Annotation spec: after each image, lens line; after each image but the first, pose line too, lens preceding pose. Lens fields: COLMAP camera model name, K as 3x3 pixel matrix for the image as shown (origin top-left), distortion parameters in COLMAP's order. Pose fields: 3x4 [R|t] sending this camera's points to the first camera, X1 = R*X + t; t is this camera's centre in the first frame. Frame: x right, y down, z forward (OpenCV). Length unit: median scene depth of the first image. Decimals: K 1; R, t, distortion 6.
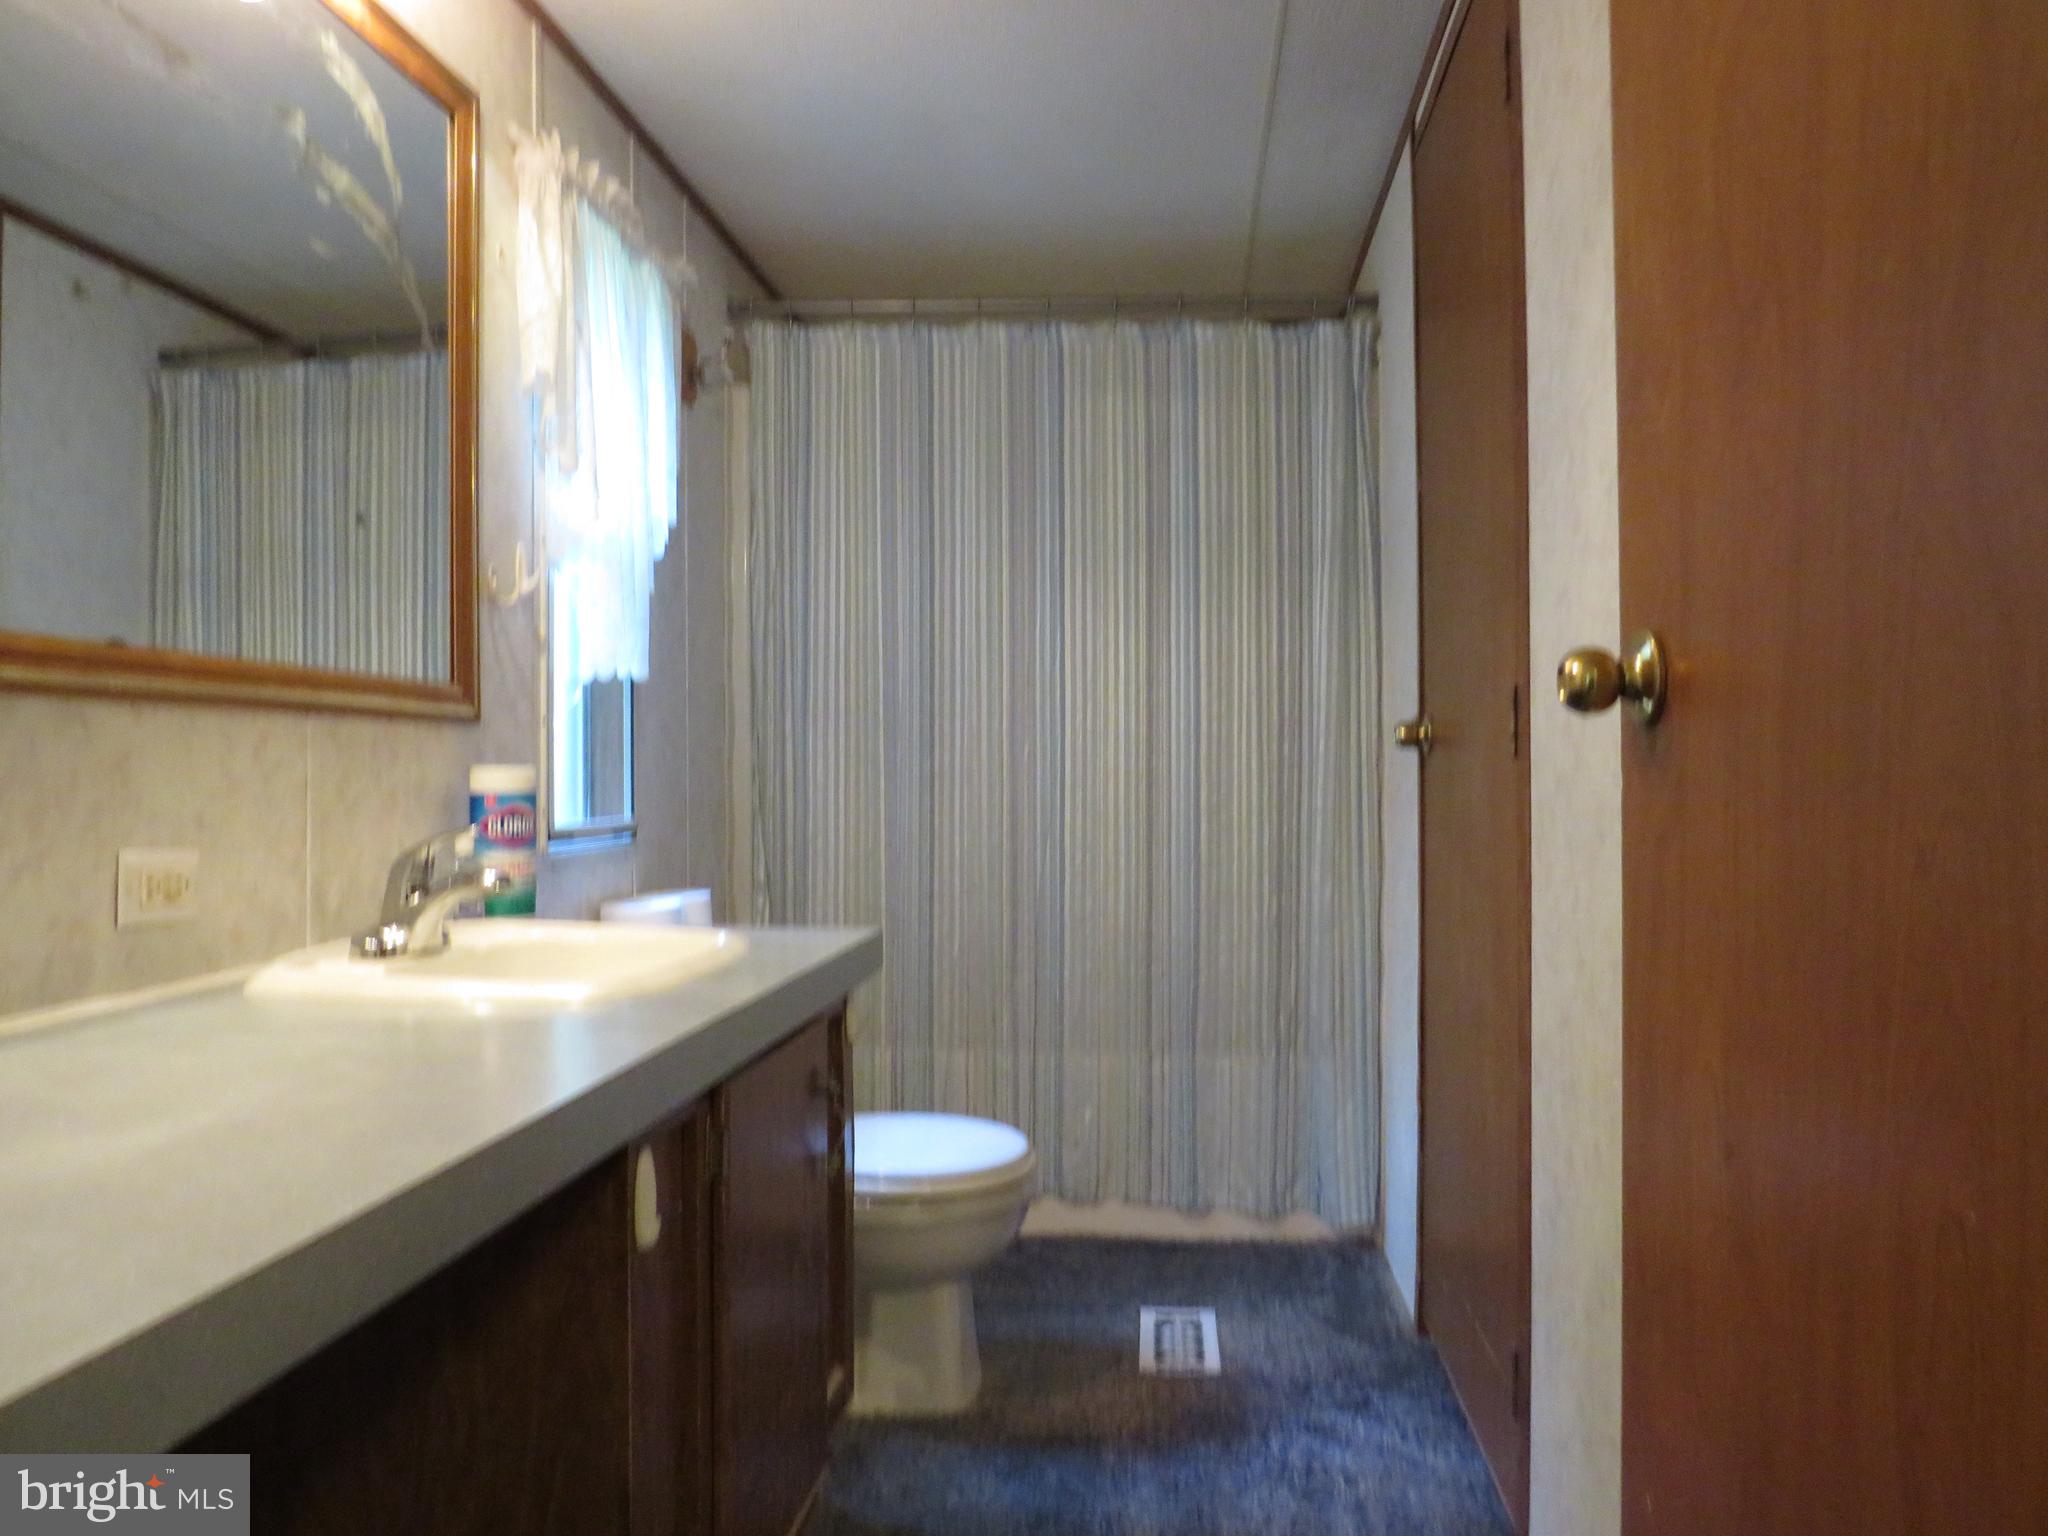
lens RADIAL K [[1462.5, 0, 1012.4], [0, 1462.5, 768.9], [0, 0, 1]] dist [-0.029930, 0.000516]
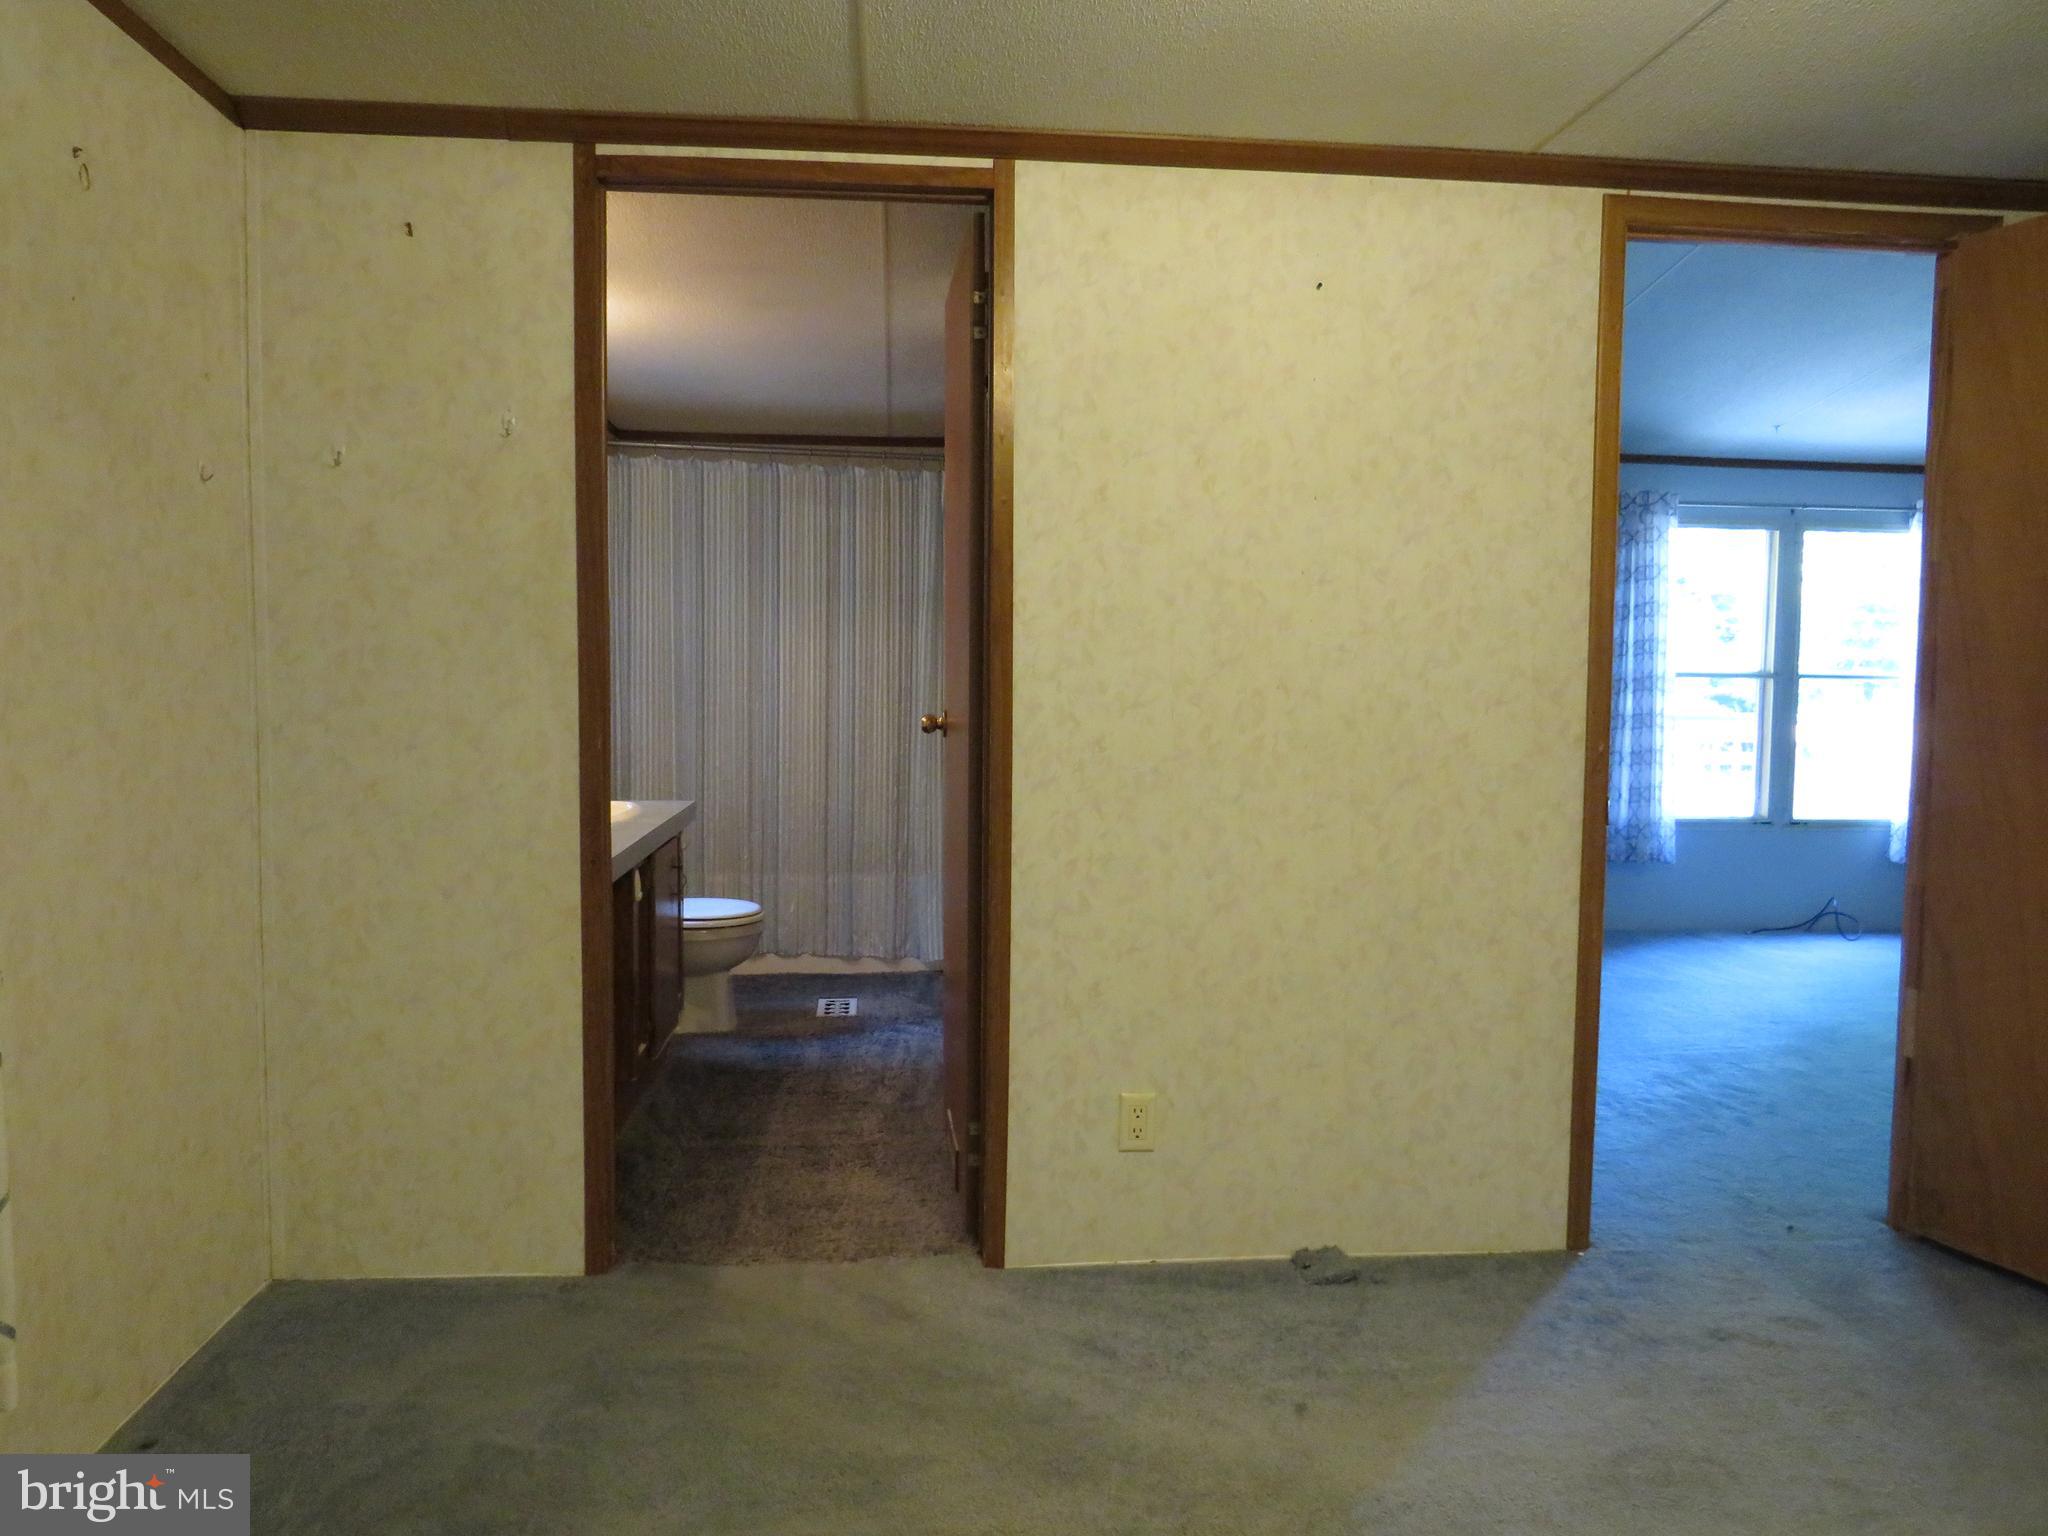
lens RADIAL K [[1462.5, 0, 1012.4], [0, 1462.5, 768.9], [0, 0, 1]] dist [-0.029930, 0.000516]
pose [[0.981084, 0.000064, 0.193582, -0.031086], [-0.013872, 0.997452, 0.069977, -0.064549], [-0.193084, -0.071338, 0.978585, -0.813442]]
